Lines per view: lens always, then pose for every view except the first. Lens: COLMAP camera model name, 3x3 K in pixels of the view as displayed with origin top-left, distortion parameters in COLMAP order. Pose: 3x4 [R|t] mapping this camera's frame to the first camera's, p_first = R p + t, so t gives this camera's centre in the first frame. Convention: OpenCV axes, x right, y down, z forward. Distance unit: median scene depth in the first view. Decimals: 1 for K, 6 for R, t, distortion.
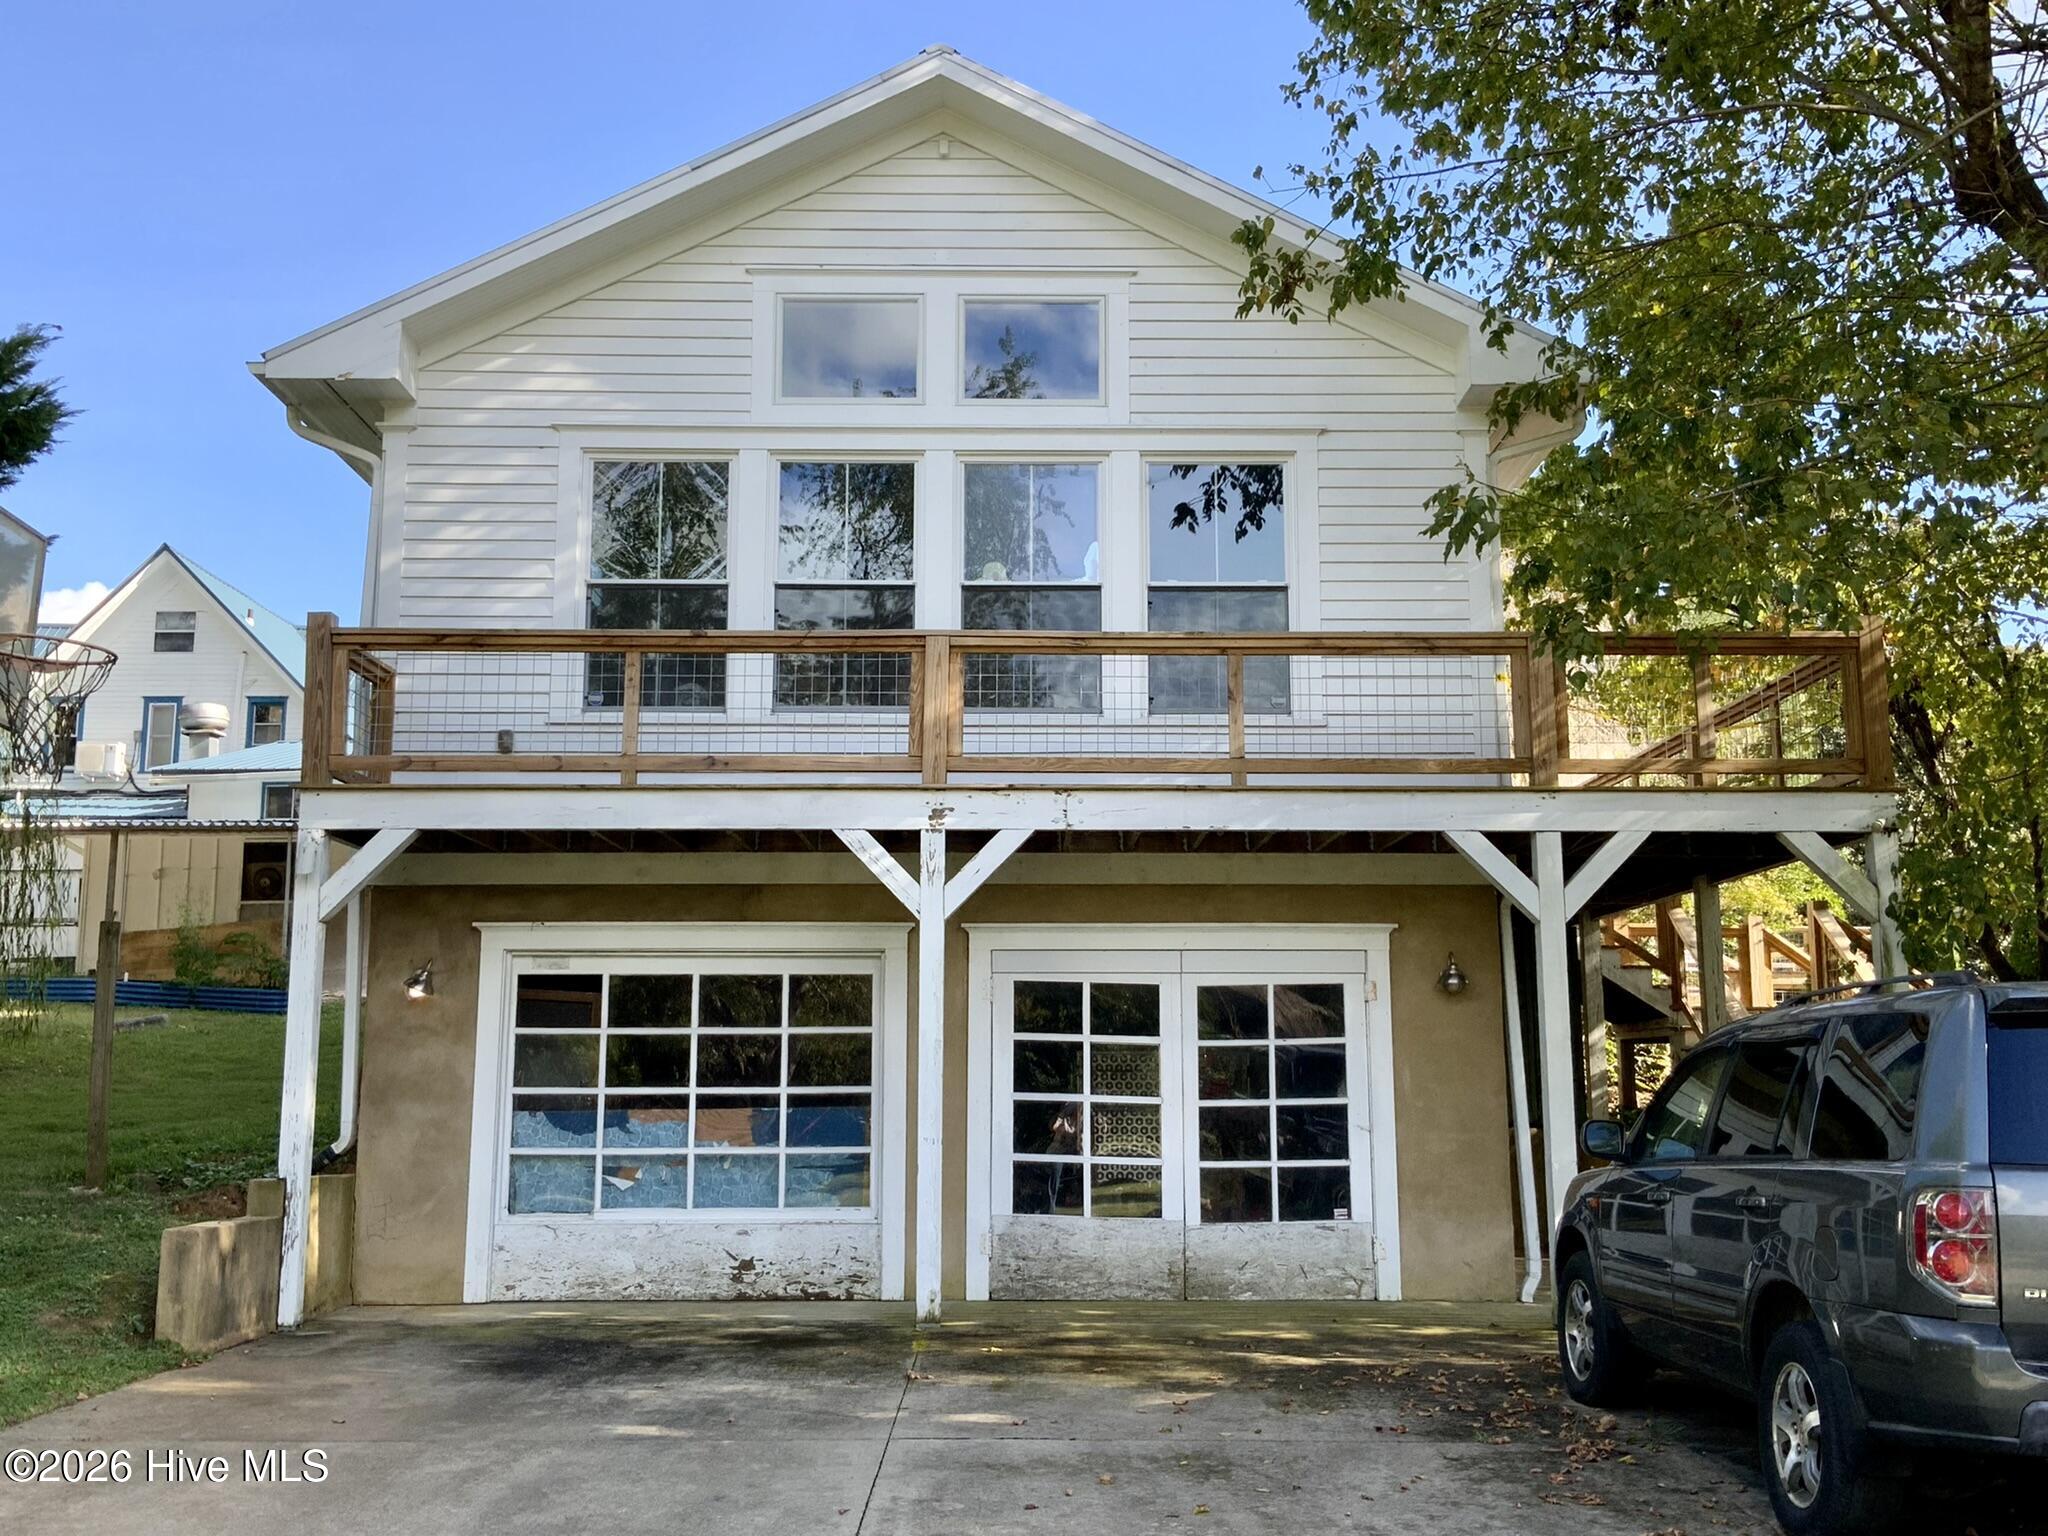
lens RADIAL K [[2025.4, 0, 1024.0], [0, 2025.4, 765.3], [0, 0, 1]] dist [-0.000045, 0.000000]
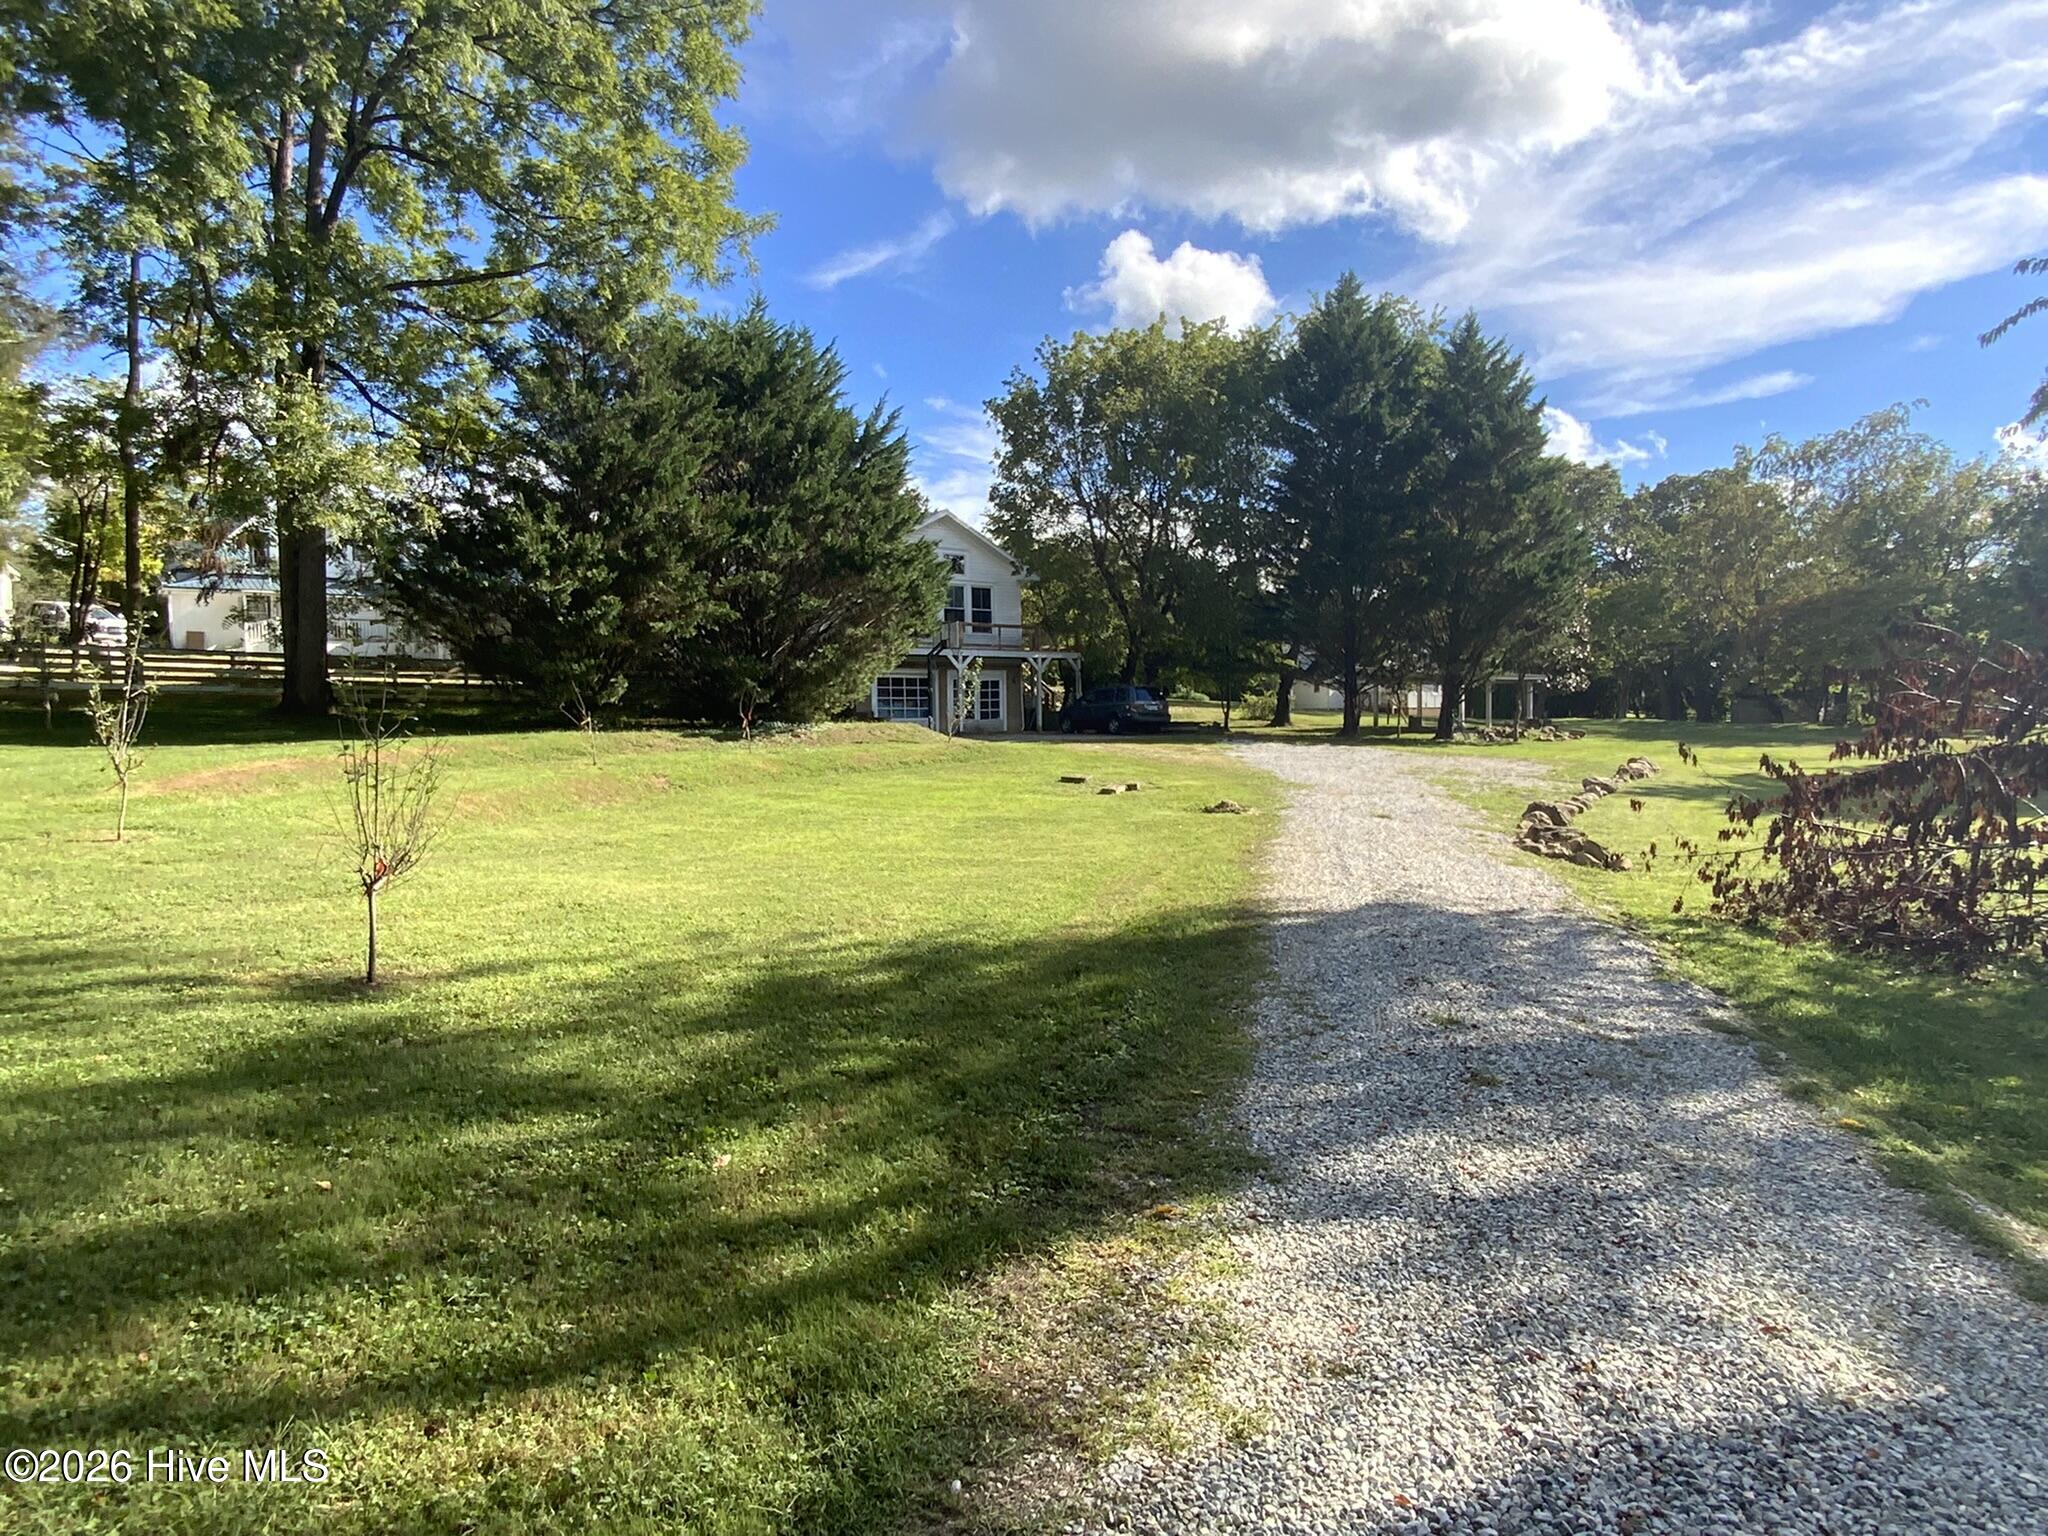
lens RADIAL K [[1134.6, 0, 1023.3], [0, 1134.6, 768.1], [0, 0, 1]] dist [0.000017, 0.000000]
pose [[0.780416, -0.039429, 0.624016, -1.897555], [-0.086831, 0.981505, 0.170612, -0.216319], [-0.619202, -0.187332, 0.762558, -1.655676]]
